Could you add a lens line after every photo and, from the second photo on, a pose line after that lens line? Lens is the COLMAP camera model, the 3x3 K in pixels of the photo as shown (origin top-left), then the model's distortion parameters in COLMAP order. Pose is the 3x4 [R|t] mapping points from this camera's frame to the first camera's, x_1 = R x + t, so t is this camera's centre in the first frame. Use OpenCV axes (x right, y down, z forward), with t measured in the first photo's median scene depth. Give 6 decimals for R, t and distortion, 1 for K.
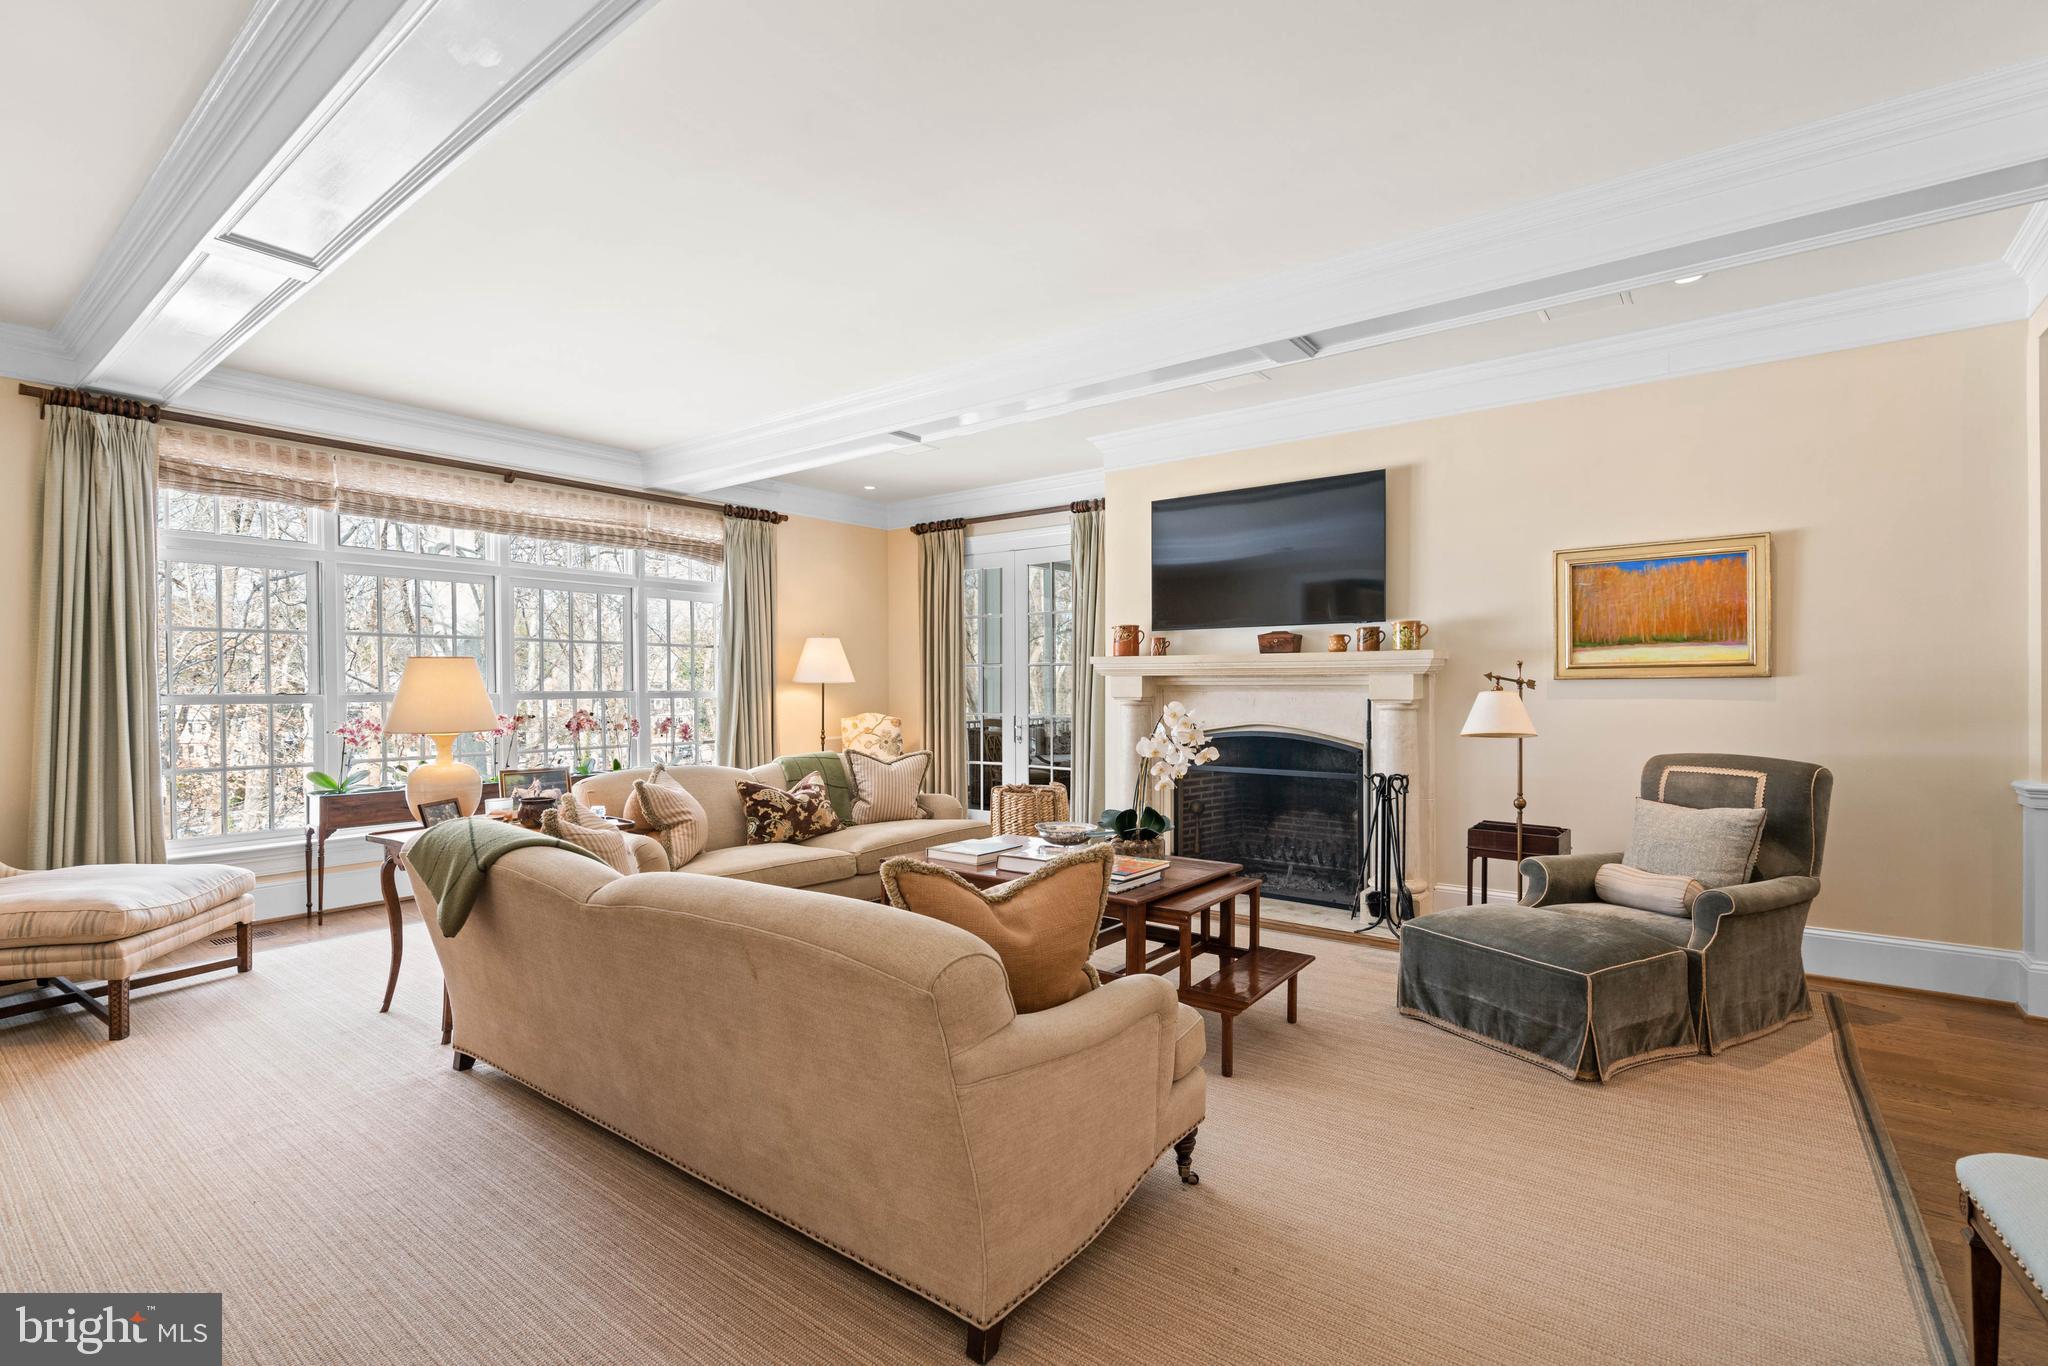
lens RADIAL K [[937.4, 0, 1022.9], [0, 937.4, 684.4], [0, 0, 1]] dist [-0.001492, 0.000785]
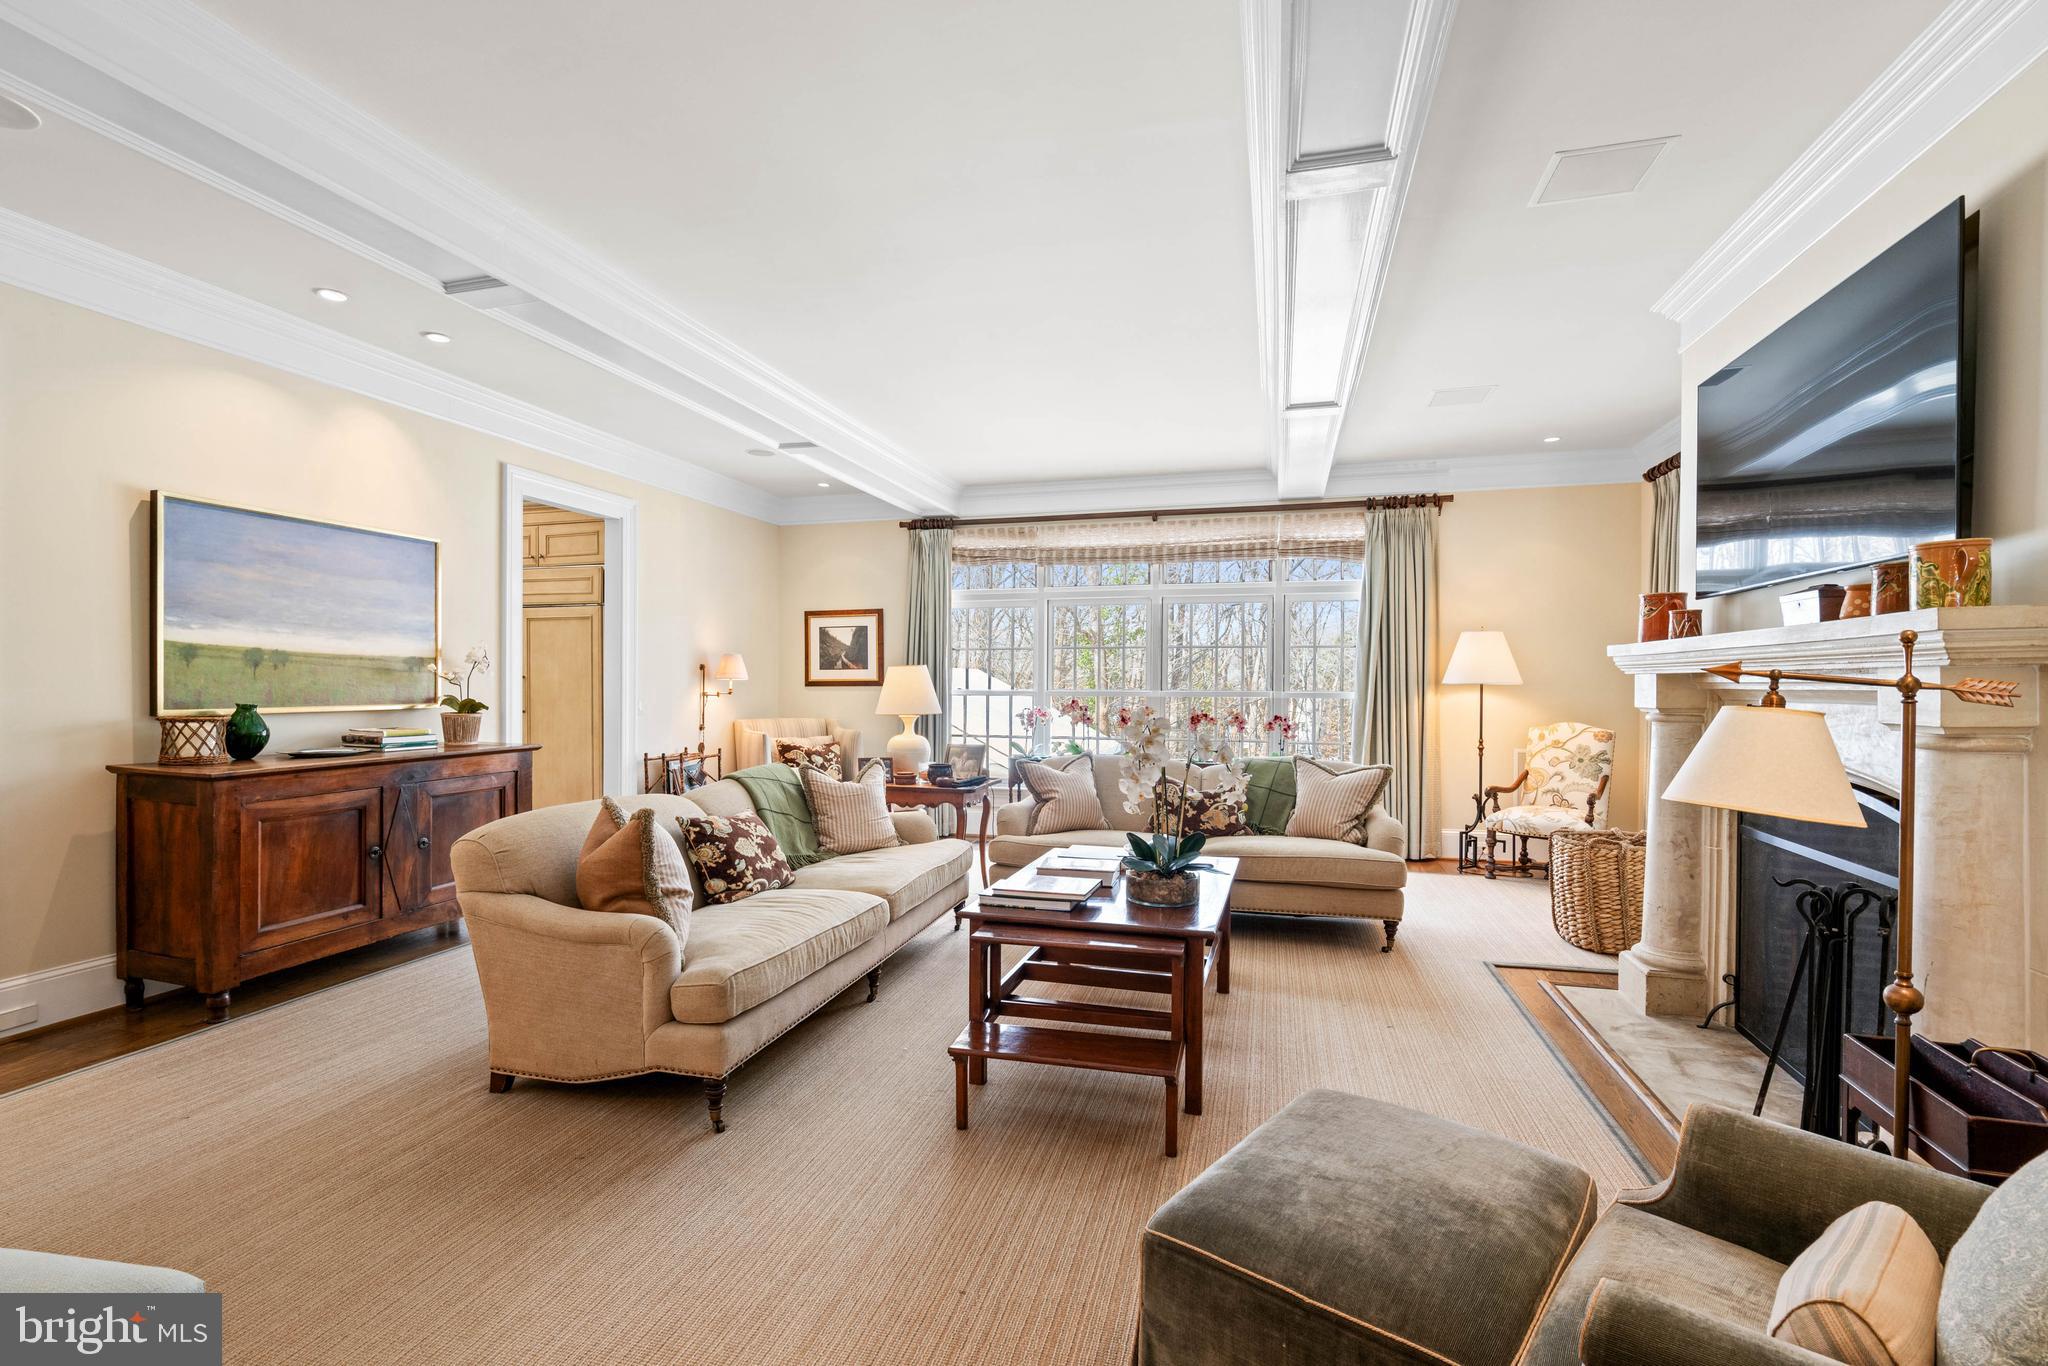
lens RADIAL K [[937.4, 0, 1022.0], [0, 937.4, 689.1], [0, 0, 1]] dist [-0.001492, 0.000785]
pose [[0.373896, 0.008924, -0.927428, 0.475105], [-0.004756, 0.999959, 0.007705, -0.001622], [0.927459, 0.001530, 0.373923, 0.330783]]
